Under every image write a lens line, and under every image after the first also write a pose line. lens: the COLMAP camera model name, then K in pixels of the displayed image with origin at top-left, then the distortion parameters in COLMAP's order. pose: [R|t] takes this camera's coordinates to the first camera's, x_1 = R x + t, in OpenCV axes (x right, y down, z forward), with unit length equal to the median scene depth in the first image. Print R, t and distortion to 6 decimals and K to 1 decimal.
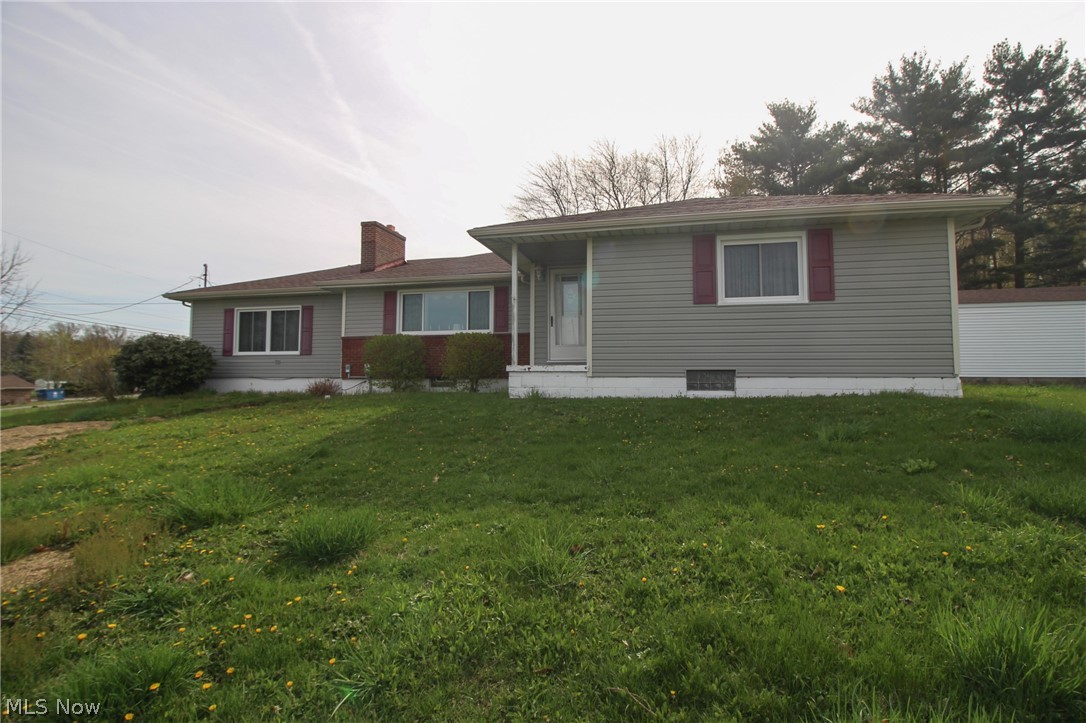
lens RADIAL K [[535.9, 0, 545.7], [0, 535.9, 346.7], [0, 0, 1]] dist [-0.000661, -0.014586]
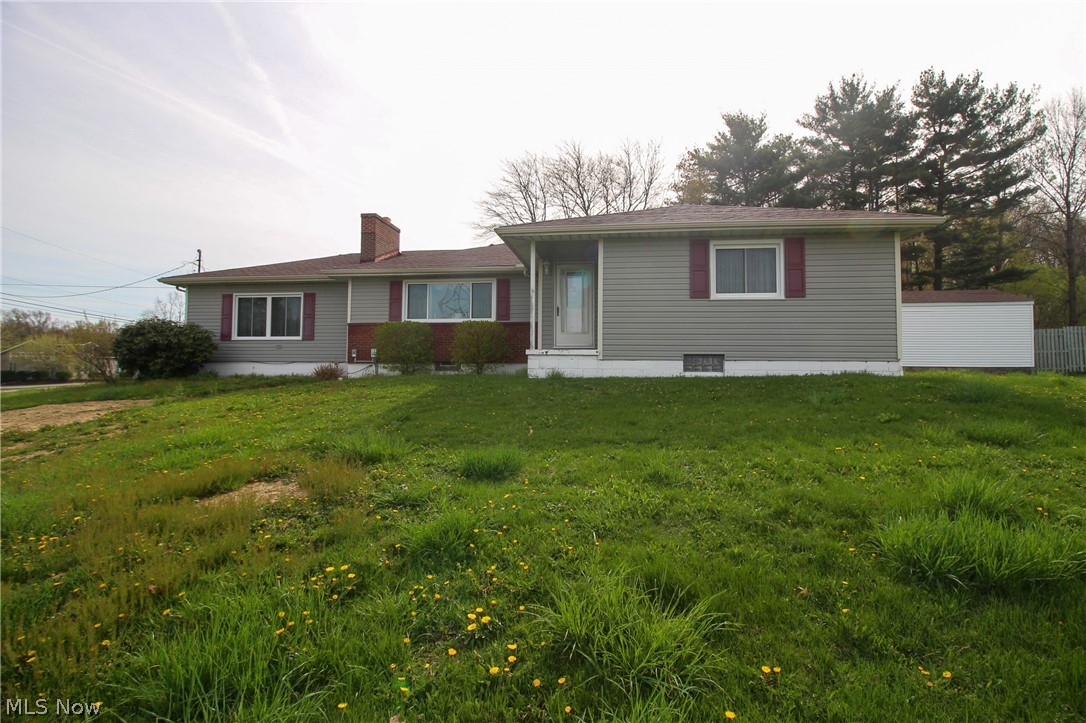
lens RADIAL K [[535.9, 0, 545.7], [0, 535.9, 346.7], [0, 0, 1]] dist [-0.000661, -0.014586]
pose [[0.994609, 0.010663, 0.103148, -0.100877], [-0.011966, 0.999856, 0.012015, 0.010416], [-0.103005, -0.013185, 0.994593, -0.086941]]
